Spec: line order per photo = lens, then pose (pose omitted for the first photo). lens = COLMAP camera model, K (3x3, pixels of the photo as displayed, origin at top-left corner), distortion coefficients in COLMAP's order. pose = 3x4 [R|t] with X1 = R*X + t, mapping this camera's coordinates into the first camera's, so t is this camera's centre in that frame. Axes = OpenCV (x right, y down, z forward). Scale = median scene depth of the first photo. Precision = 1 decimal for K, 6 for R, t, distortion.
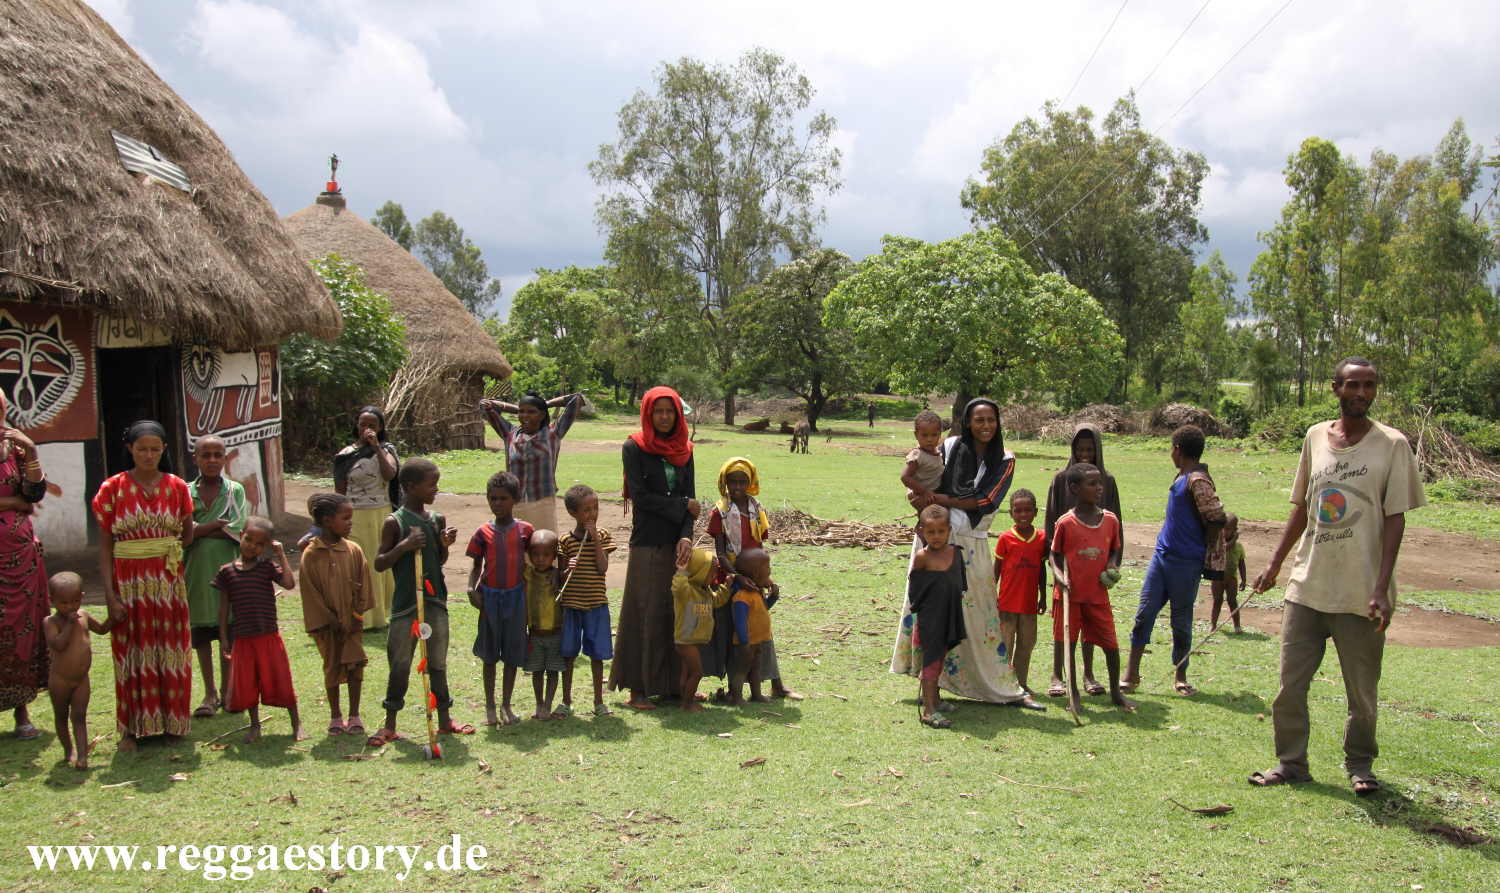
lens RADIAL K [[1414.9, 0, 752.7], [0, 1414.9, 450.5], [0, 0, 1]] dist [0.009335, 0.000000]
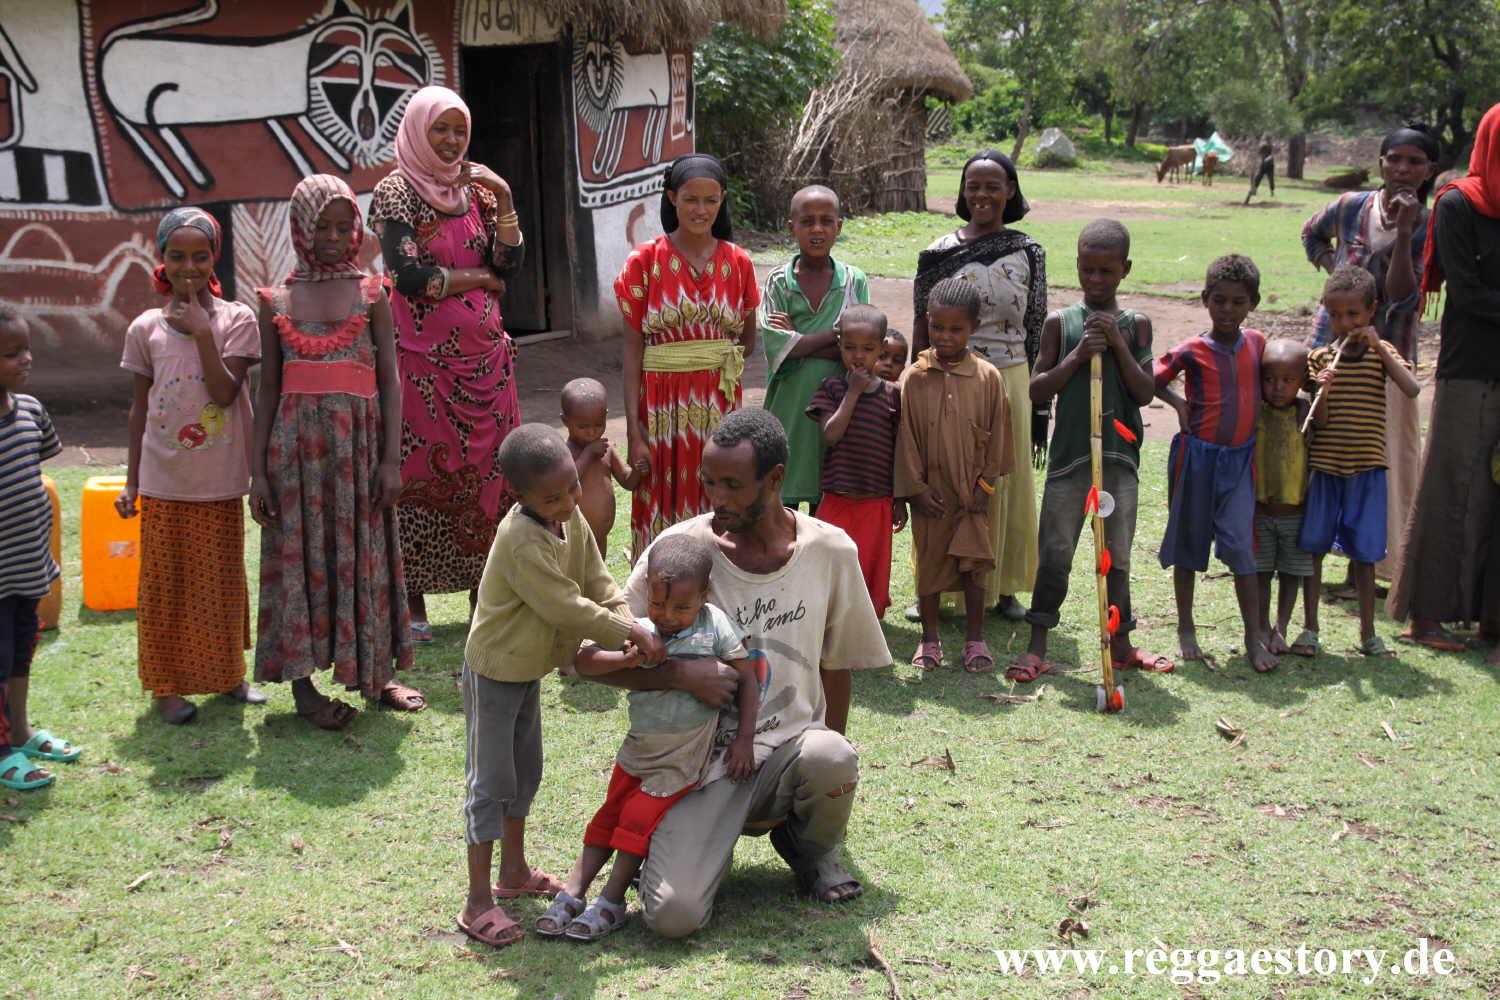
lens RADIAL K [[2150.0, 0, 748.7], [0, 2150.0, 497.7], [0, 0, 1]] dist [0.073316, 0.000000]
pose [[0.972460, 0.046906, -0.228300, -0.094379], [-0.017046, 0.991229, 0.131048, 0.002468], [0.232445, -0.123548, 0.964731, 0.033760]]
